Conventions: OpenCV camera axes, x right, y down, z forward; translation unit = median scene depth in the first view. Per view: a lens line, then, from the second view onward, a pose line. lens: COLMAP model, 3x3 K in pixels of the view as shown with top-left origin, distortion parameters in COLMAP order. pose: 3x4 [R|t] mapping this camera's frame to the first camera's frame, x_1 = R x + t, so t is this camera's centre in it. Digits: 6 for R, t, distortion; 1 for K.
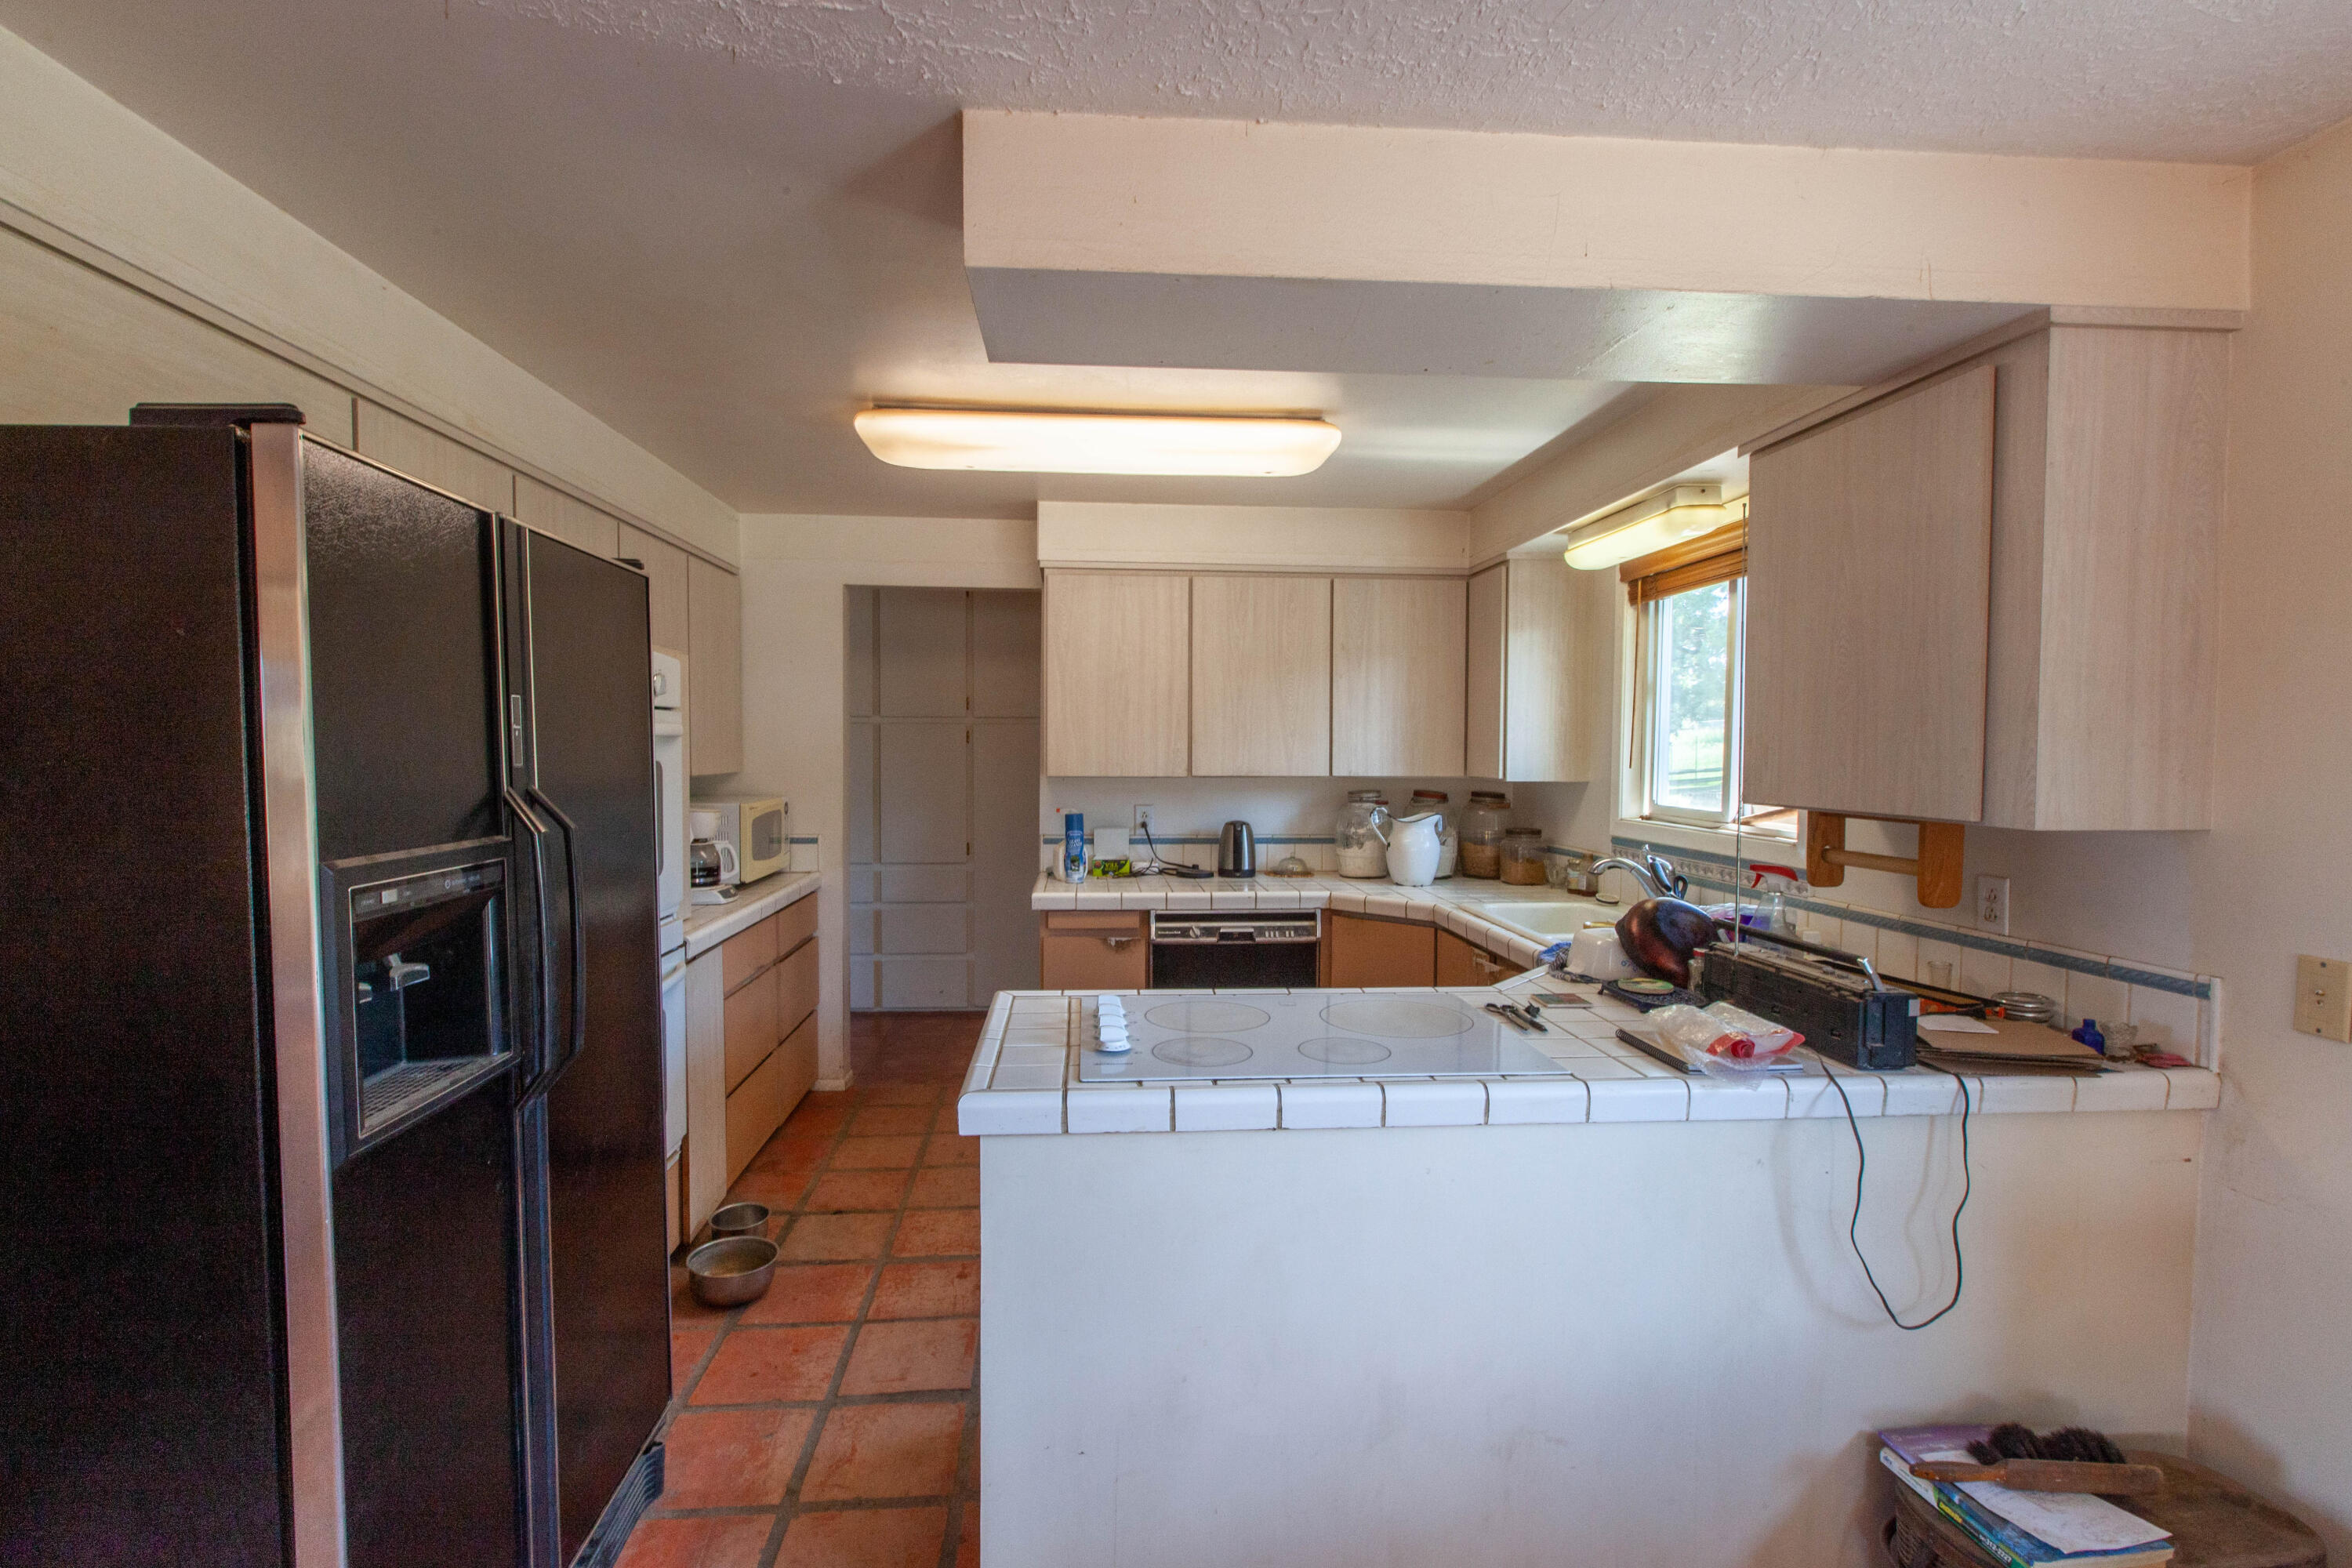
lens RADIAL K [[1045.4, 0, 1170.9], [0, 1045.4, 787.9], [0, 0, 1]] dist [0.001115, 0.000005]
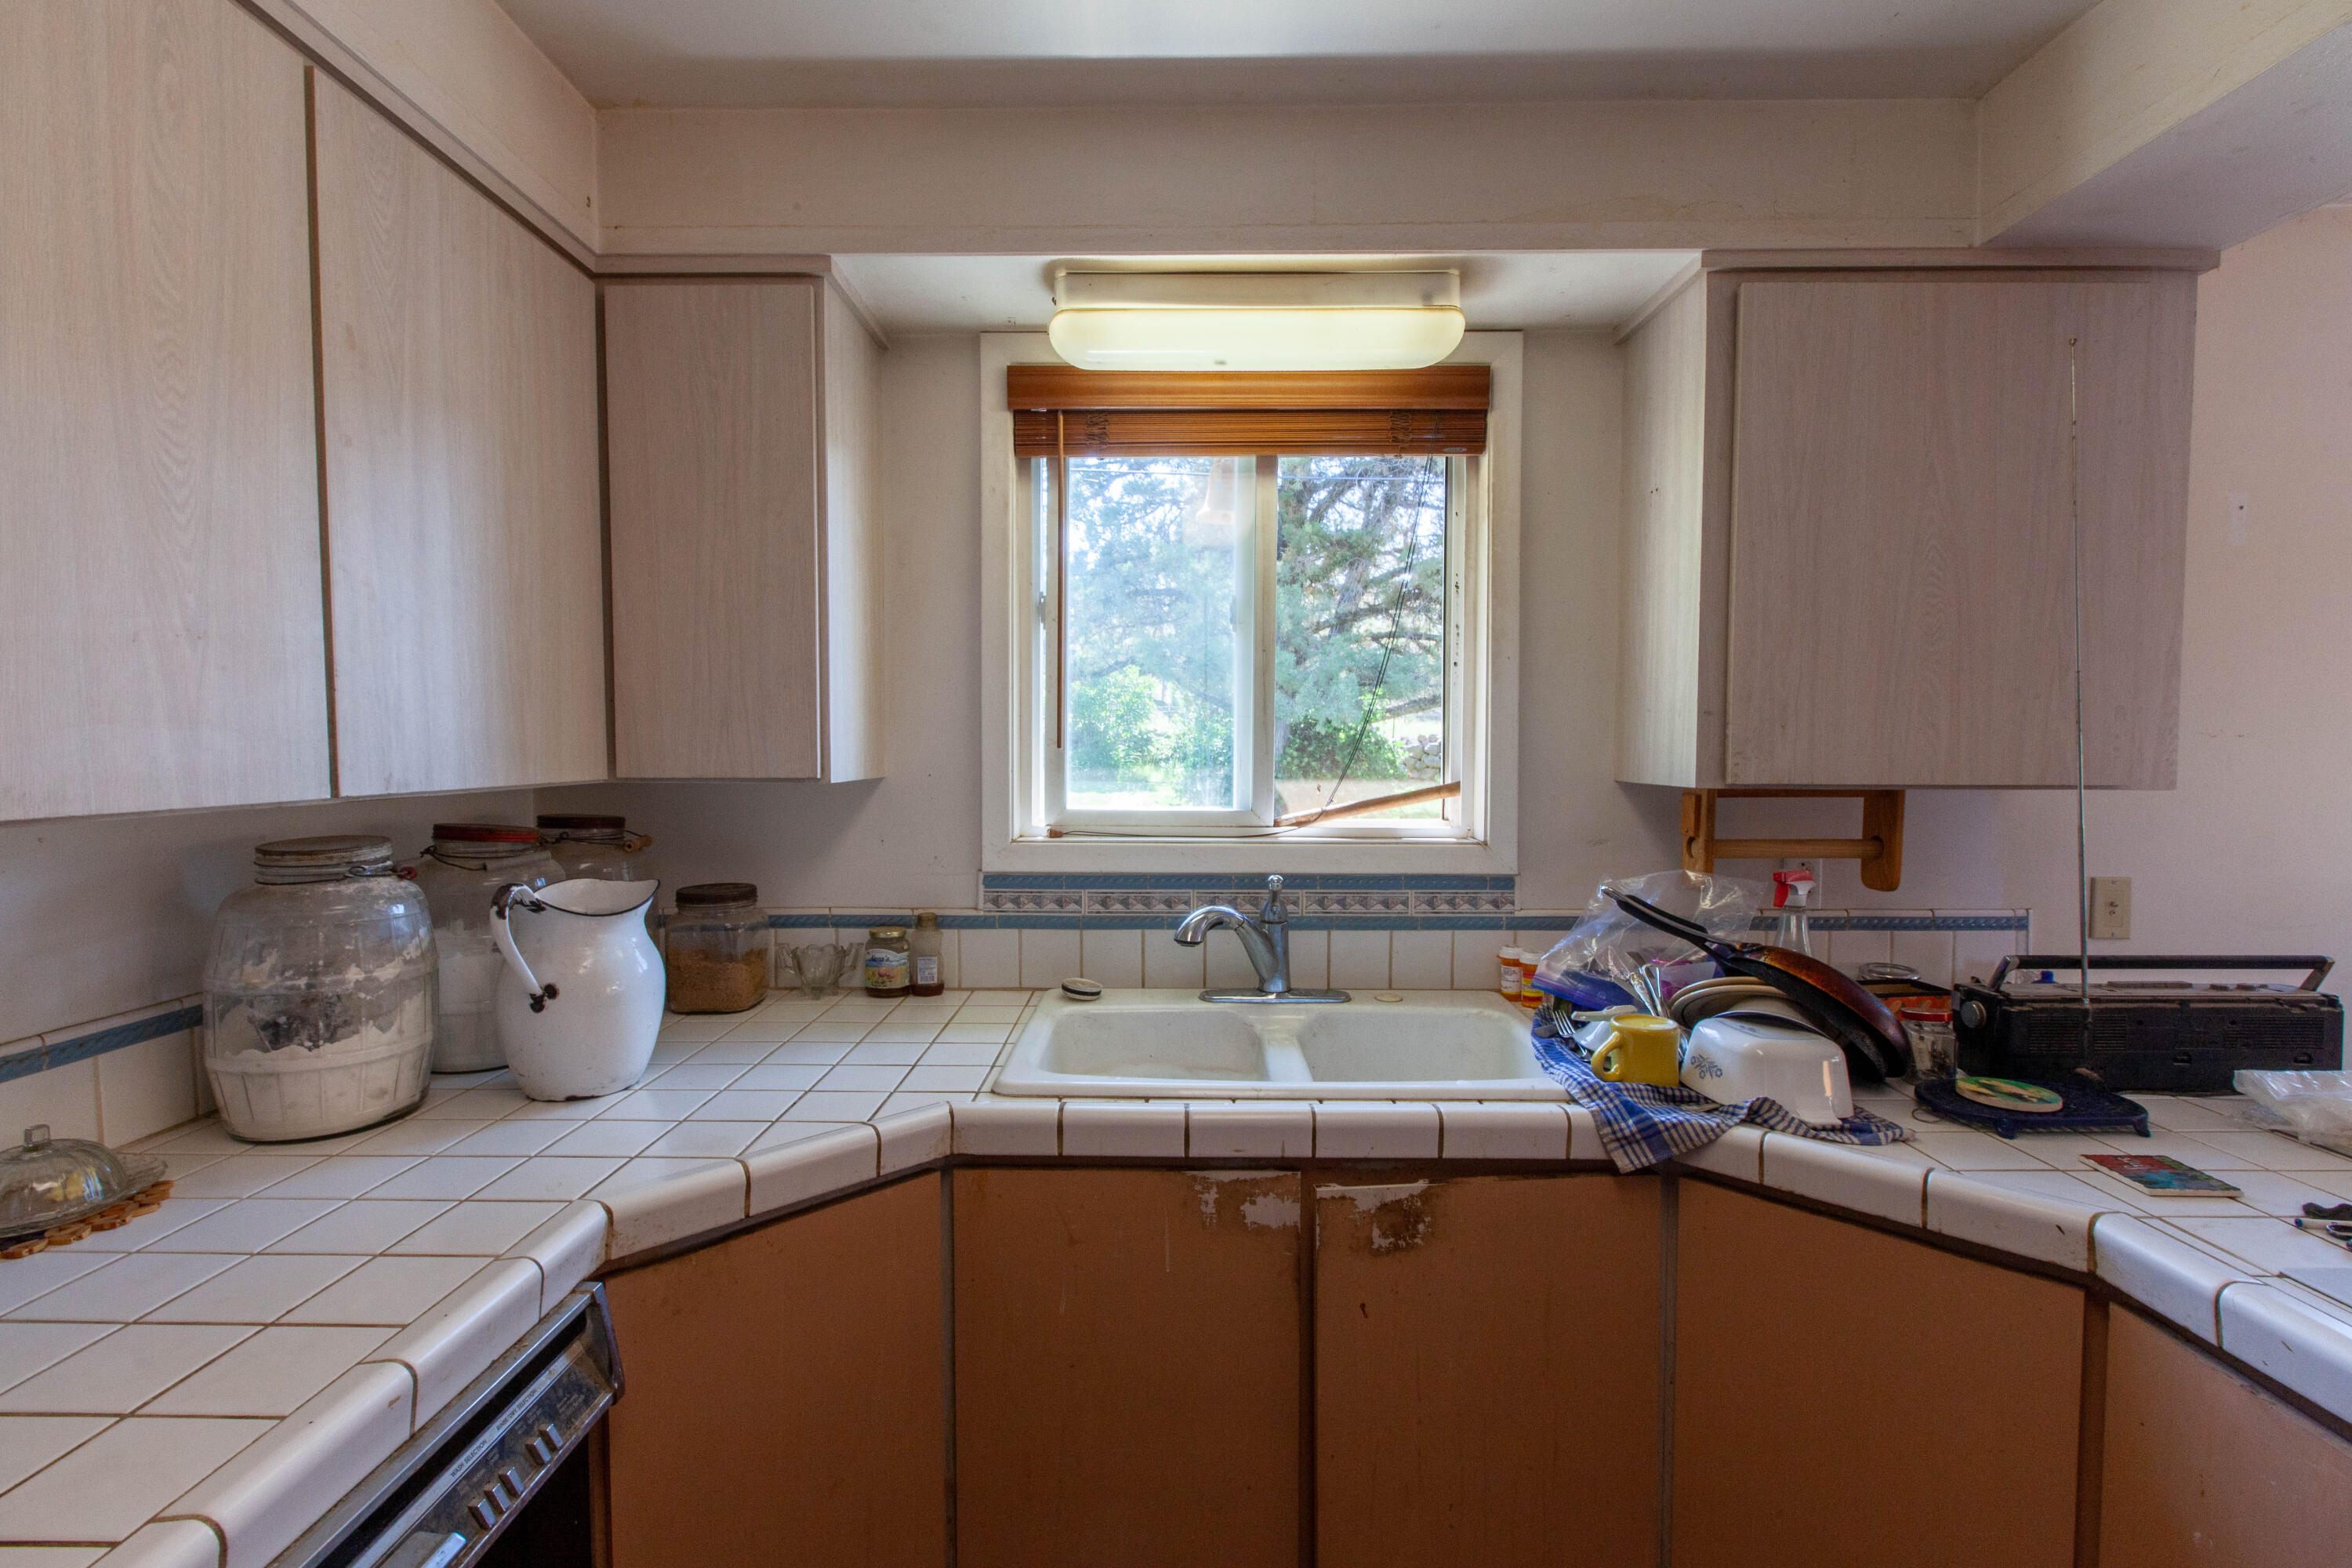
lens RADIAL K [[1045.4, 0, 1171.8], [0, 1045.4, 792.0], [0, 0, 1]] dist [0.001115, 0.000005]
pose [[0.098479, -0.053130, 0.993720, -0.119420], [0.039910, 0.997981, 0.049403, -0.021819], [-0.994339, 0.034794, 0.100400, 0.916013]]
